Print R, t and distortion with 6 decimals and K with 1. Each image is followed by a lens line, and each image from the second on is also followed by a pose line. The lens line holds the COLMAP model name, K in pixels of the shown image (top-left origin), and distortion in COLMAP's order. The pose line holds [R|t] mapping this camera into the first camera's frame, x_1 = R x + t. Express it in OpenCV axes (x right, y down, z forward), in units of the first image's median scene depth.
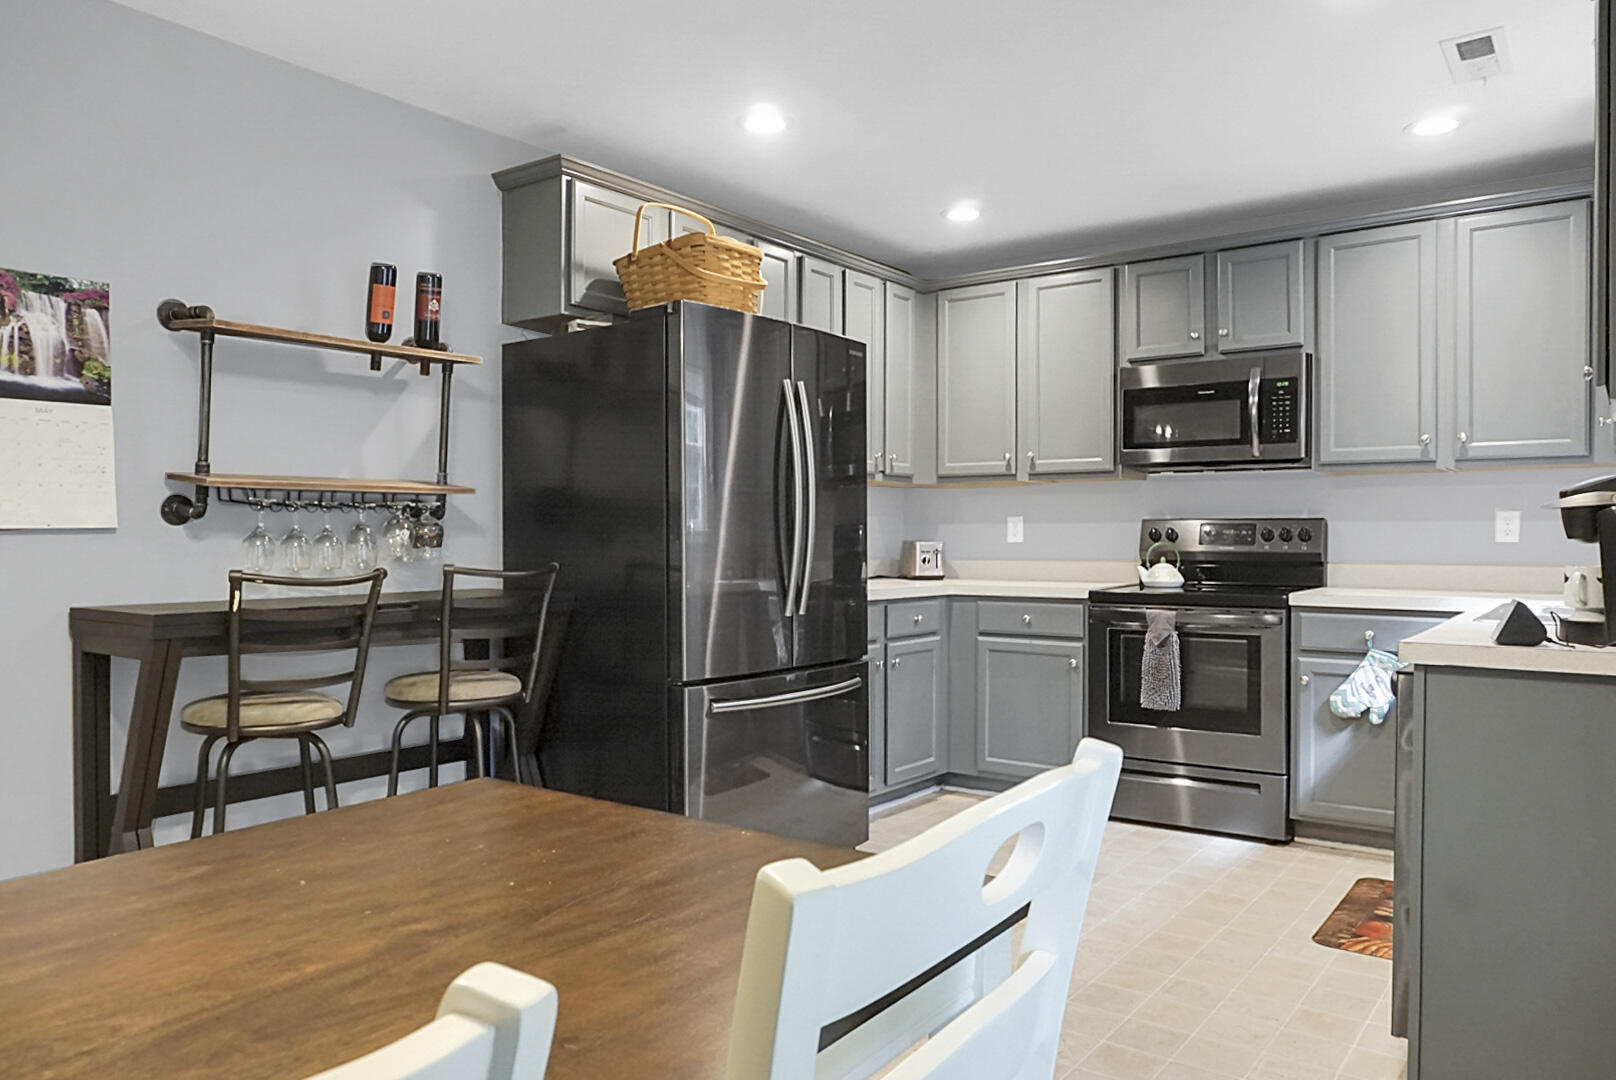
lens RADIAL K [[1104.6, 0, 803.7], [0, 1104.6, 550.0], [0, 0, 1]] dist [-0.031030, 0.001940]
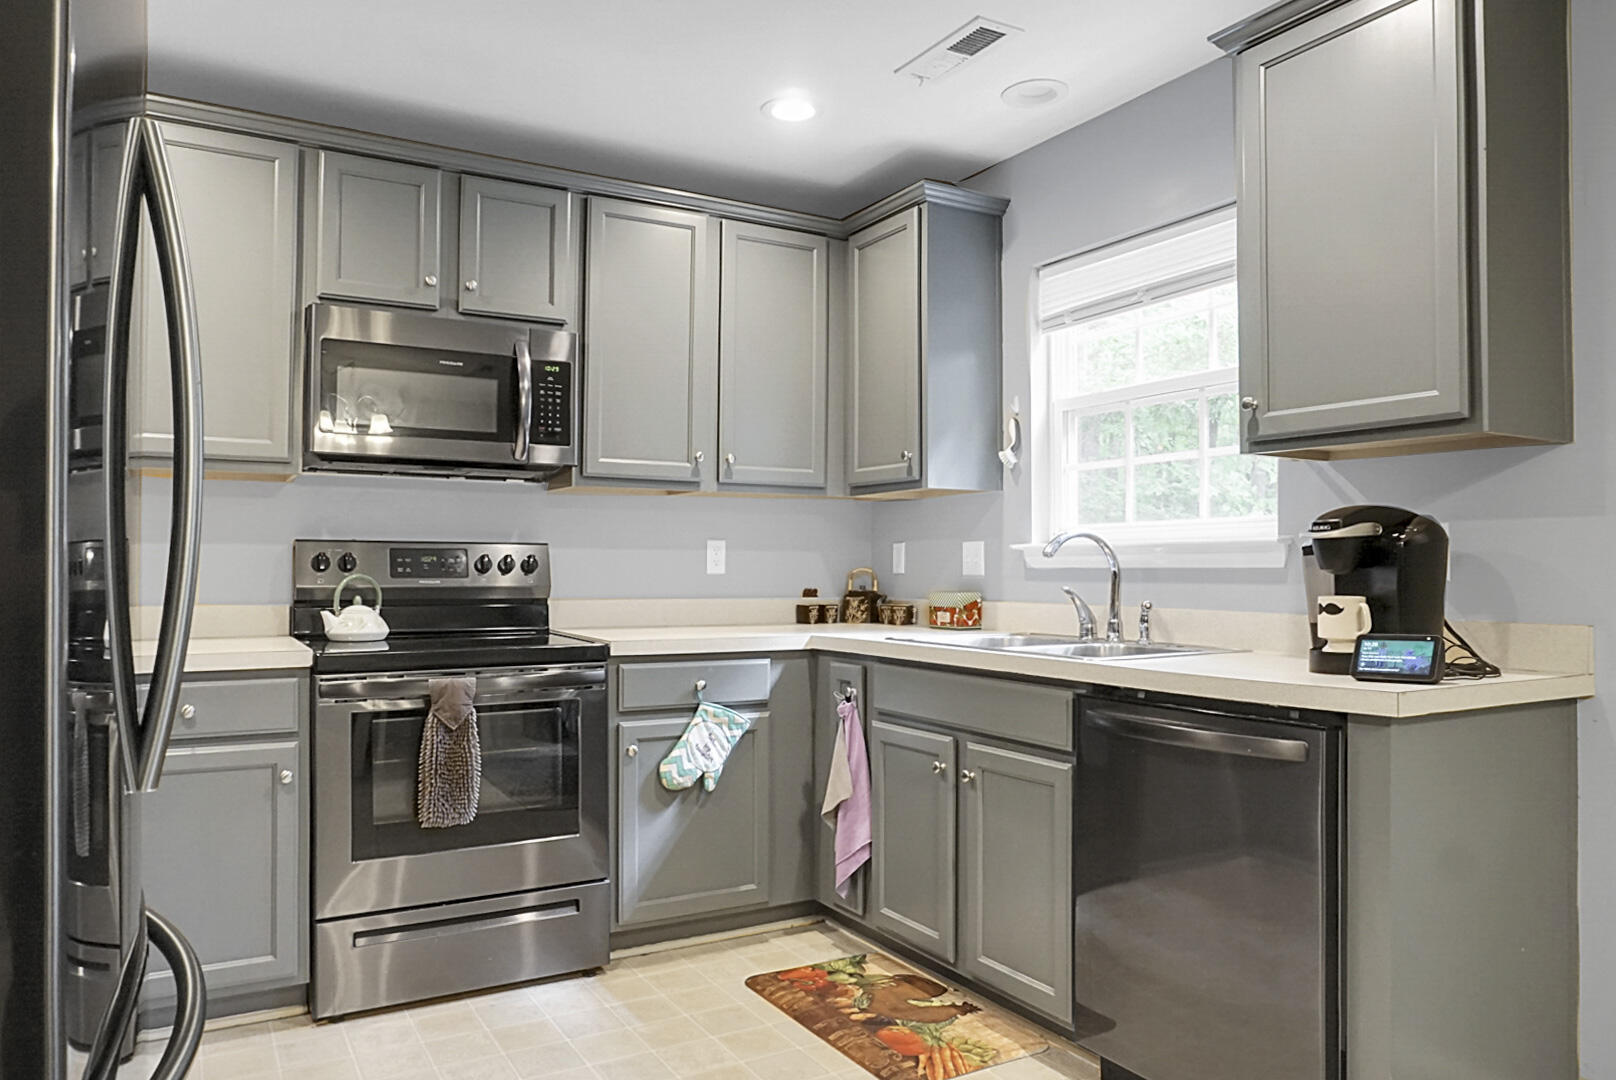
lens RADIAL K [[1104.6, 0, 803.7], [0, 1104.6, 550.0], [0, 0, 1]] dist [-0.031030, 0.001940]
pose [[0.394885, 0.017518, 0.918564, -0.218550], [0.007039, 0.999731, -0.022092, -0.006002], [-0.918704, 0.015189, 0.394655, 0.574829]]
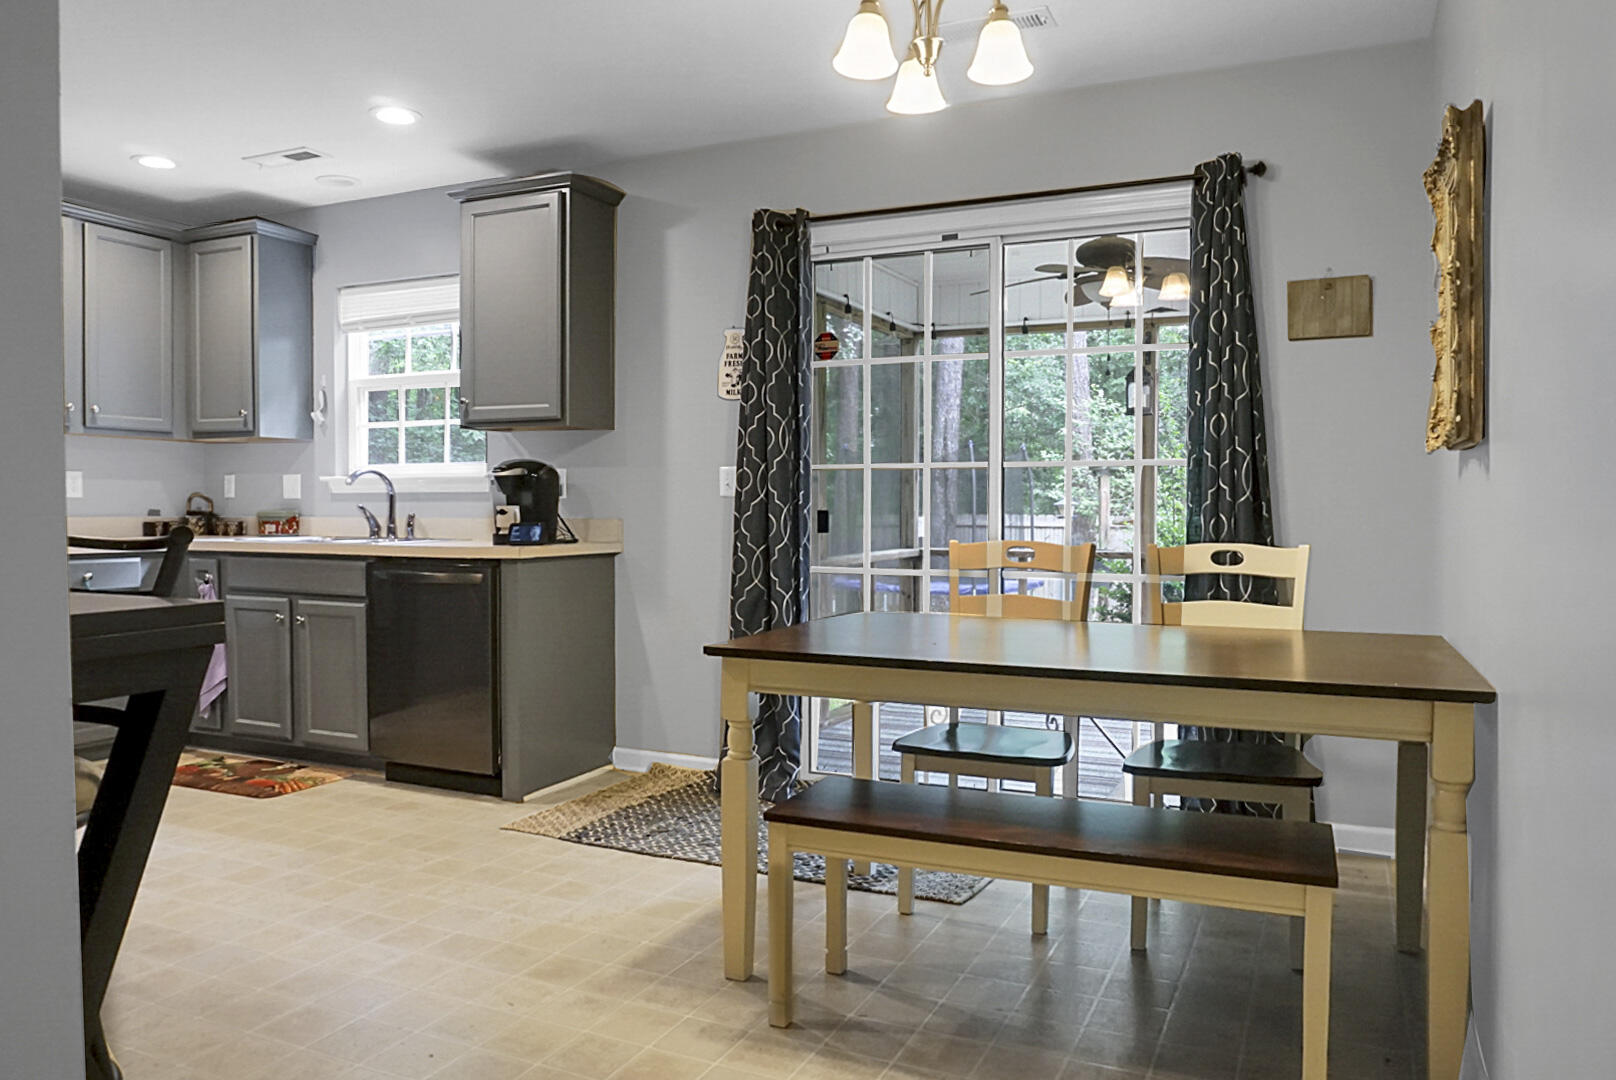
lens RADIAL K [[1114.0, 0, 785.4], [0, 1114.0, 540.0], [0, 0, 1]] dist [-0.061108, 0.044161]
pose [[-0.198954, -0.031998, 0.979486, -0.723474], [0.008483, 0.999373, 0.034371, 0.005502], [-0.979972, 0.015147, -0.198558, 0.494341]]
